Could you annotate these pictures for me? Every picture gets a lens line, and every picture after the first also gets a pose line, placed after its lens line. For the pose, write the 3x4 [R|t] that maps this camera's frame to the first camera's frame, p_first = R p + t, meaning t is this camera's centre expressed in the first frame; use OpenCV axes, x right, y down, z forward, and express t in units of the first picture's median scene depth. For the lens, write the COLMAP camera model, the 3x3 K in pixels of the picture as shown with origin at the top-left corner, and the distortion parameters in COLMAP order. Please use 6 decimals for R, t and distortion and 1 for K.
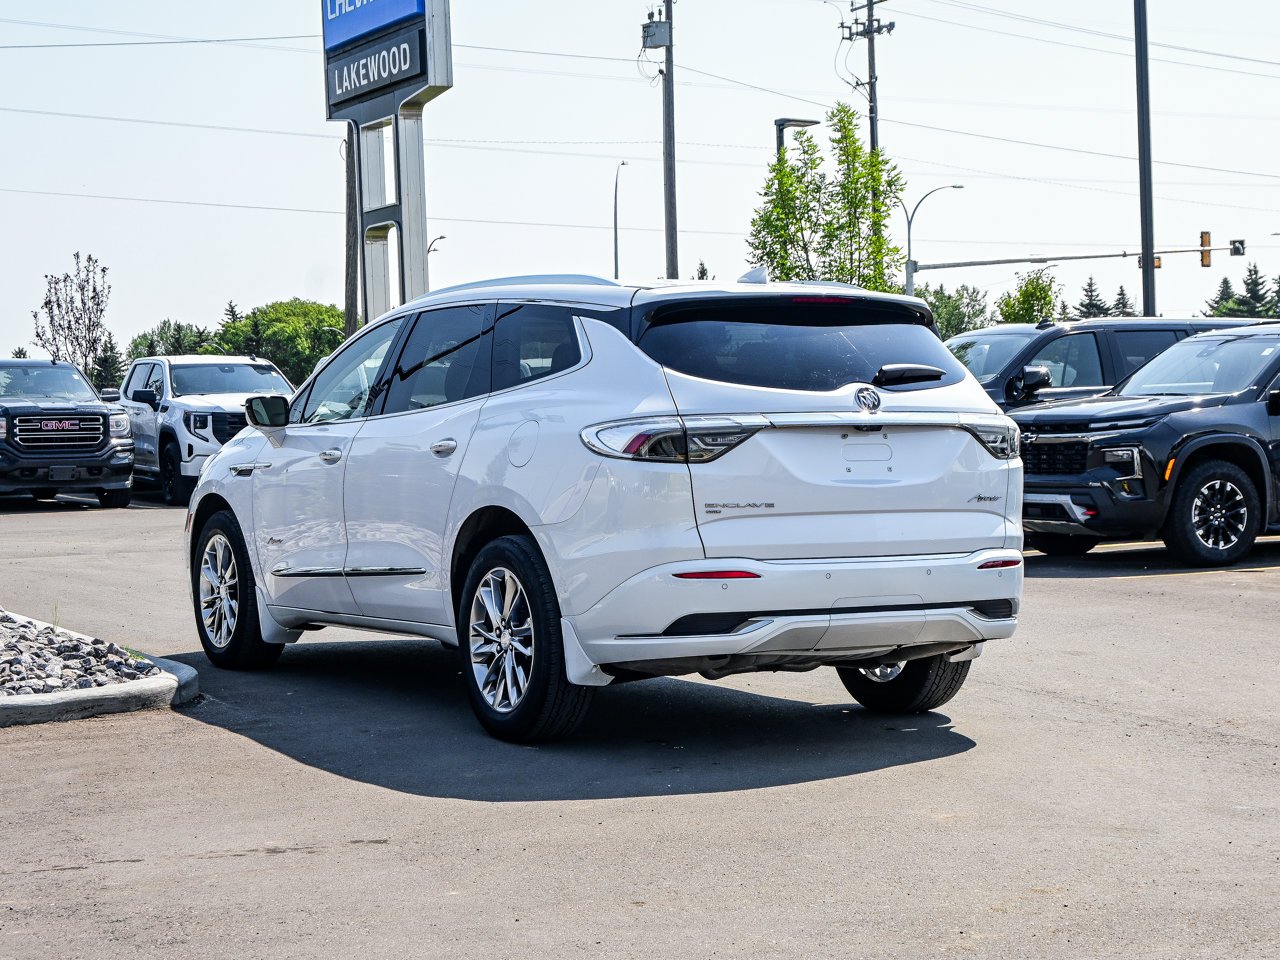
lens RADIAL K [[2577.1, 0, 616.3], [0, 2577.1, 435.4], [0, 0, 1]] dist [0.006321, 0.175063]
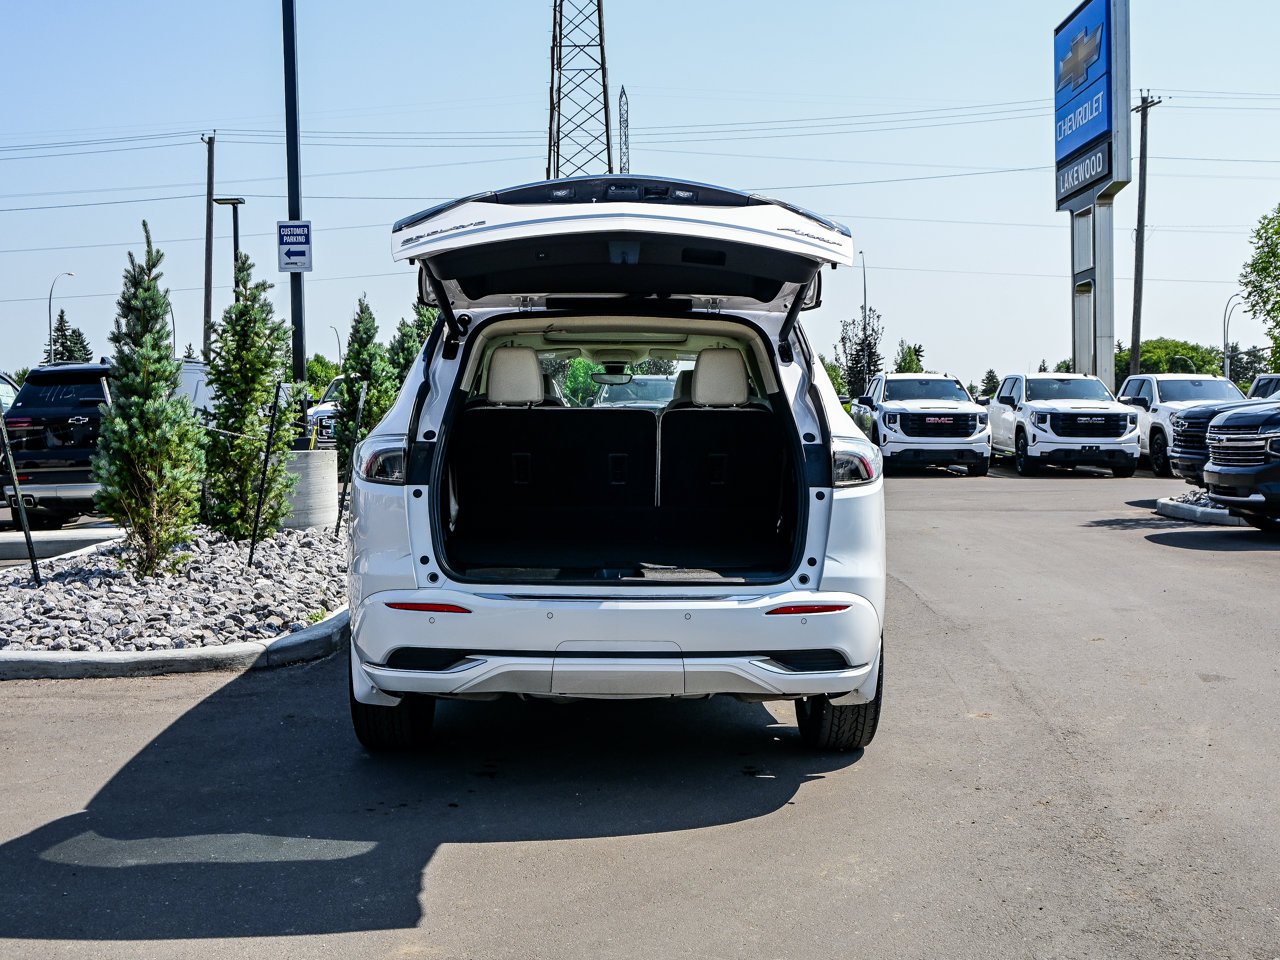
lens RADIAL K [[1509.8, 0, 640.0], [0, 1509.8, 480.0], [0, 0, 1]] dist [0.010996, 0.038699]
pose [[0.882556, 0.033652, -0.469001, 0.332614], [-0.015339, 0.998965, 0.042814, -0.014727], [0.469957, -0.030591, 0.882159, 0.515831]]
